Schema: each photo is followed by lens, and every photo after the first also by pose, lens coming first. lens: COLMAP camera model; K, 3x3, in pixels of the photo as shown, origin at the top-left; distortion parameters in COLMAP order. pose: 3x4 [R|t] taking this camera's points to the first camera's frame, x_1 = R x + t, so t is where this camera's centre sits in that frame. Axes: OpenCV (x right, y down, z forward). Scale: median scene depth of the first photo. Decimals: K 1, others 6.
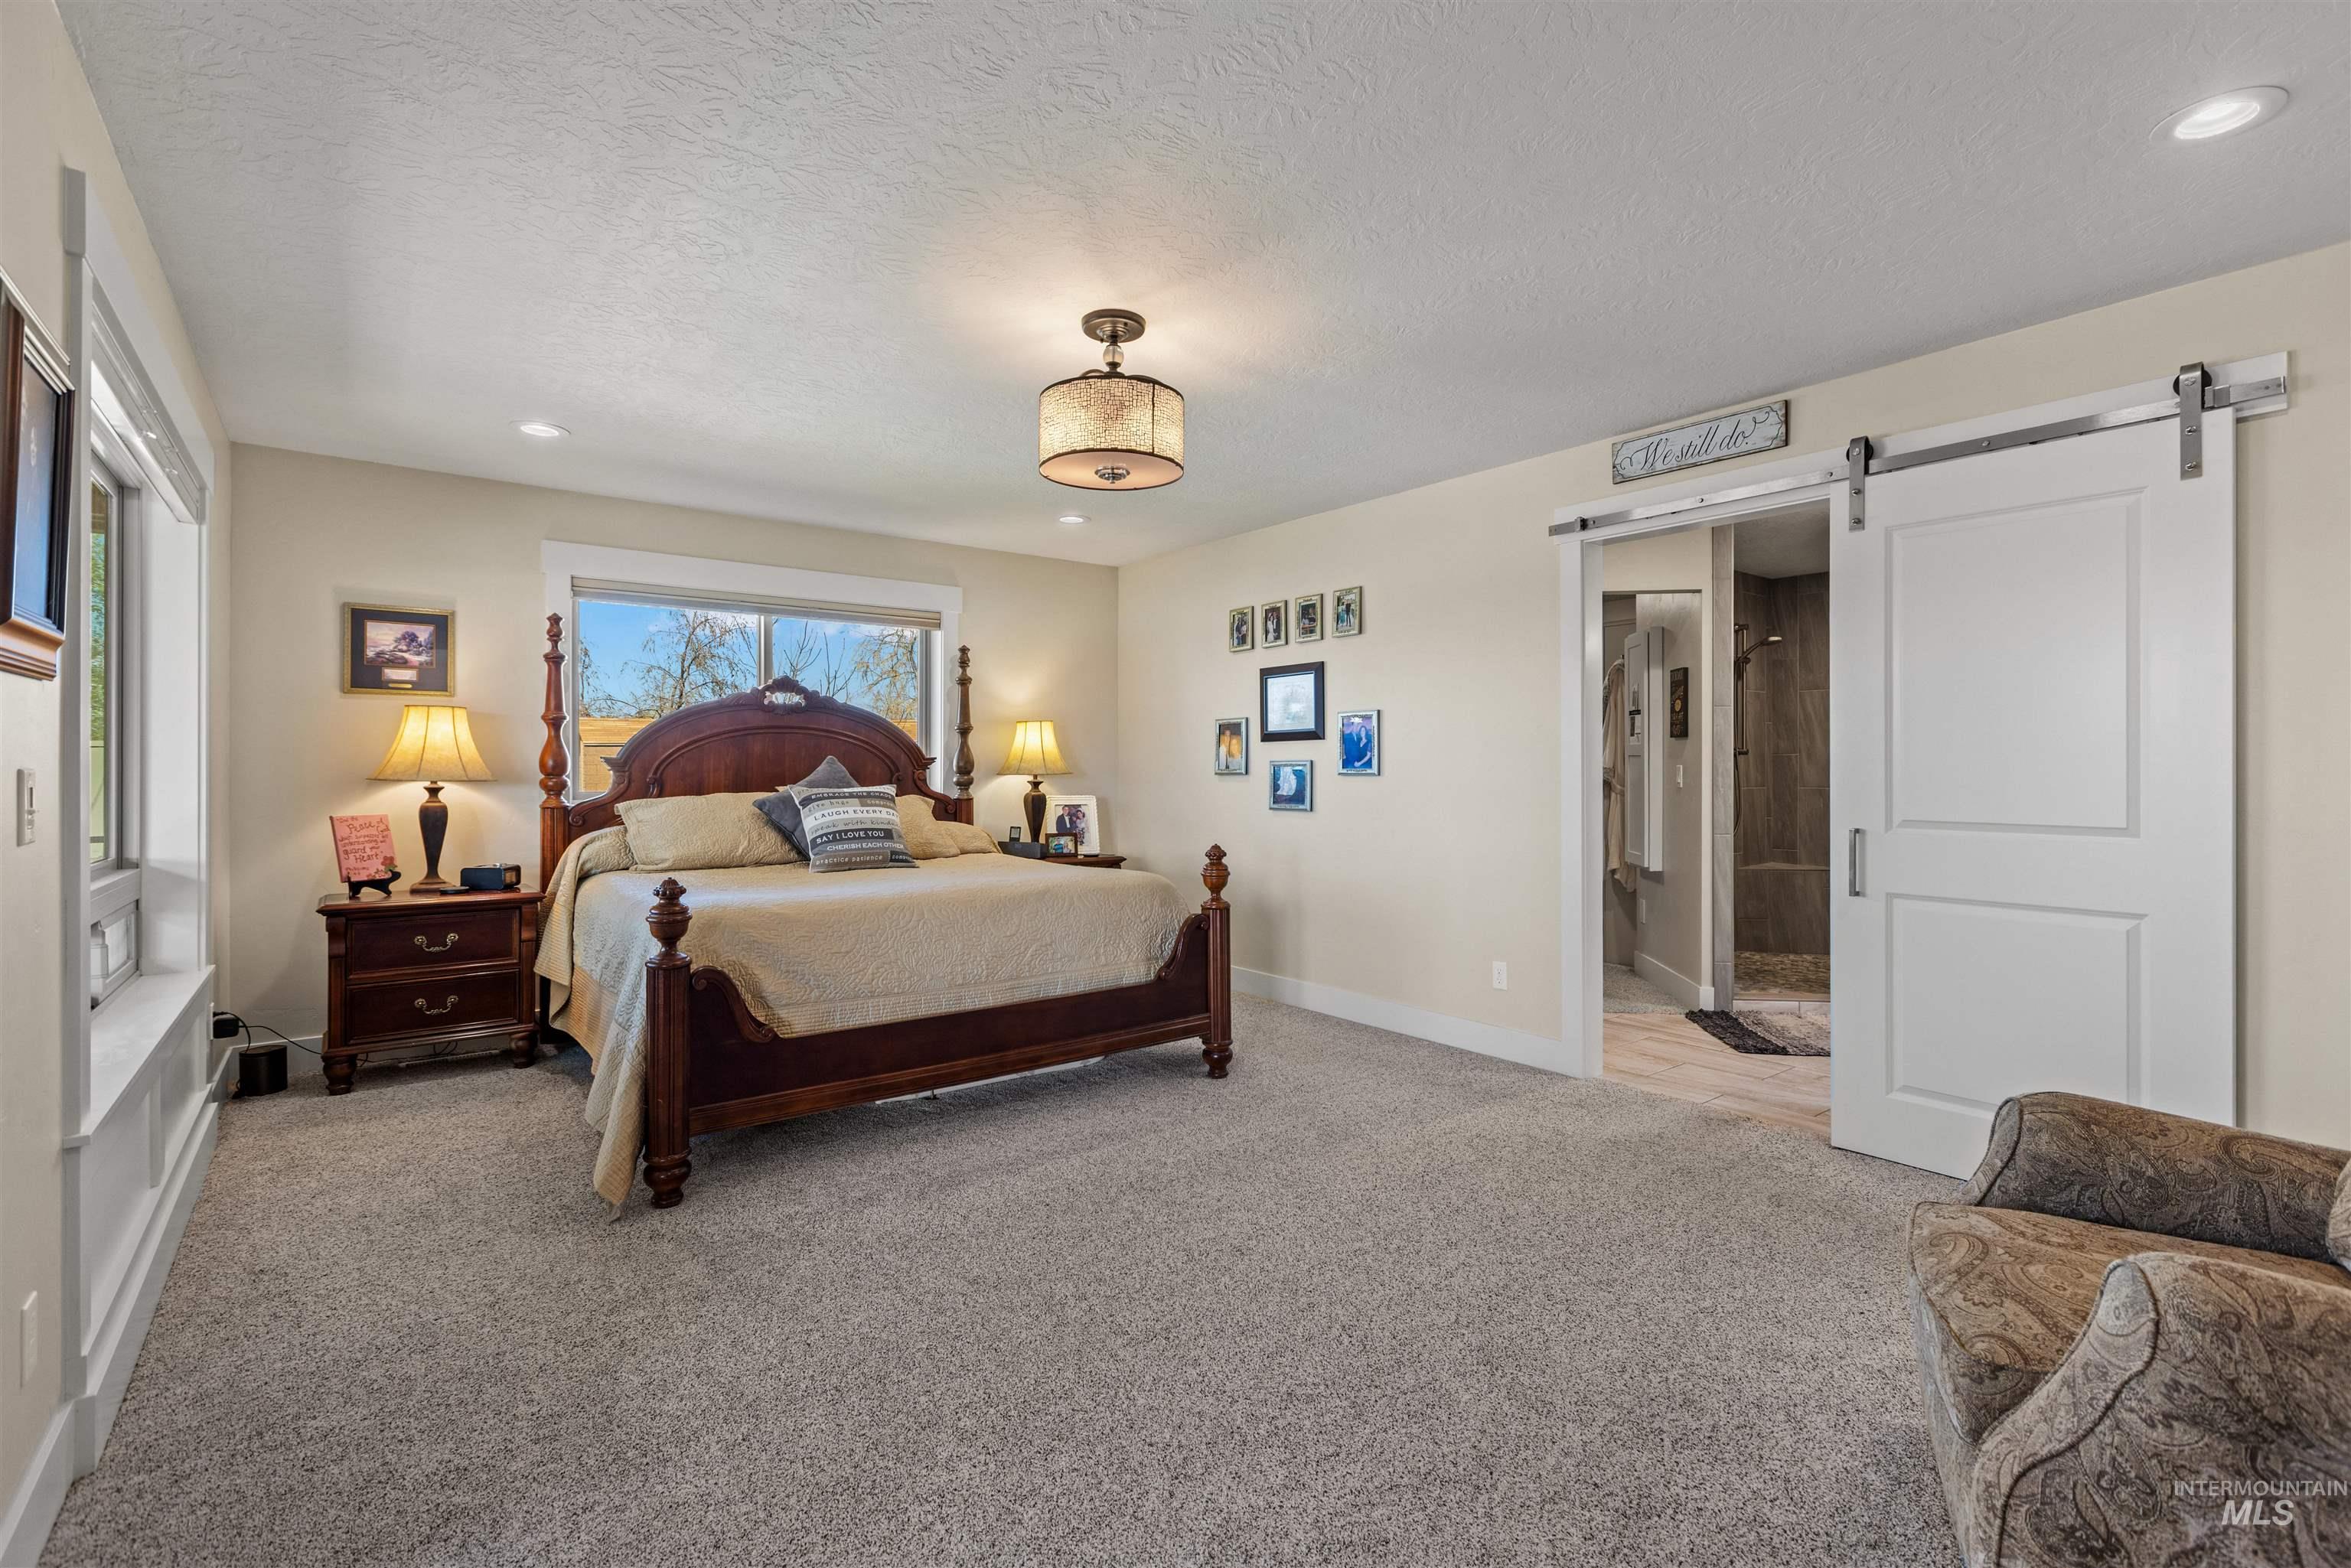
lens RADIAL K [[1062.9, 0, 1193.6], [0, 1062.9, 763.0], [0, 0, 1]] dist [0.004052, -0.003184]
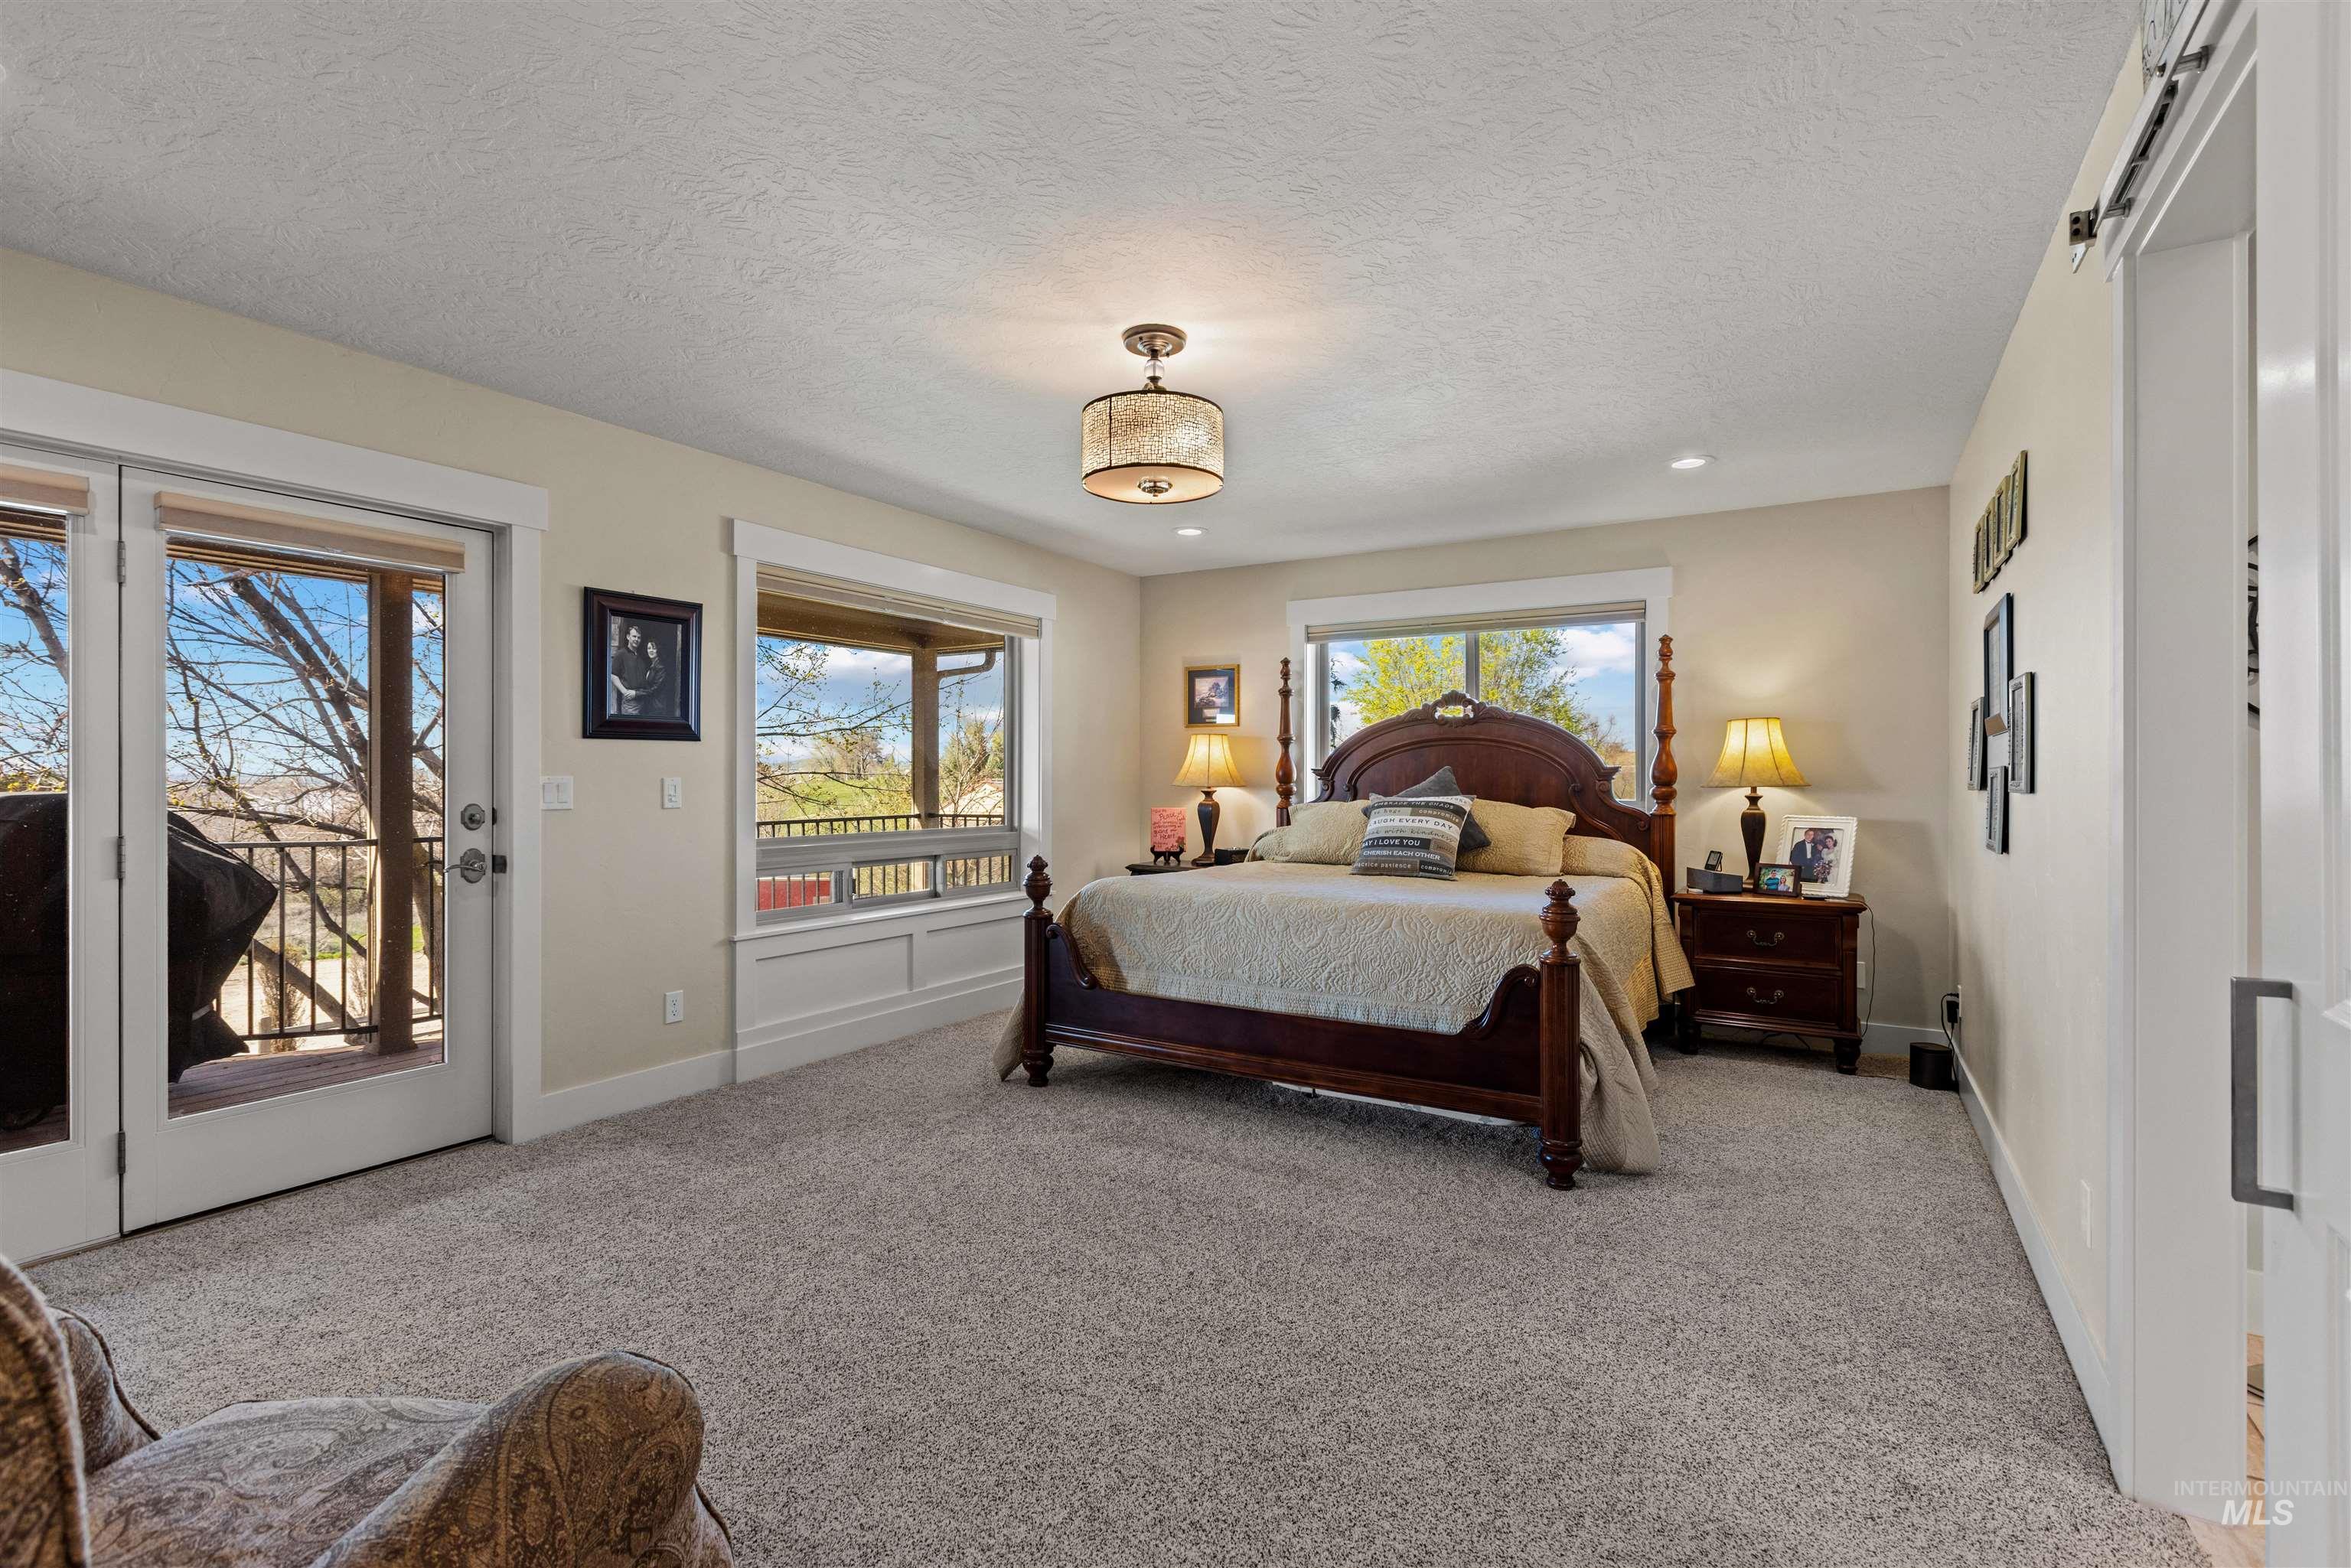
lens RADIAL K [[1062.9, 0, 1191.1], [0, 1062.9, 785.6], [0, 0, 1]] dist [0.004052, -0.003184]
pose [[0.353018, 0.009173, -0.935572, 0.623464], [0.002373, 0.999940, 0.010700, 0.000607], [0.935614, -0.005998, 0.352975, 0.478957]]
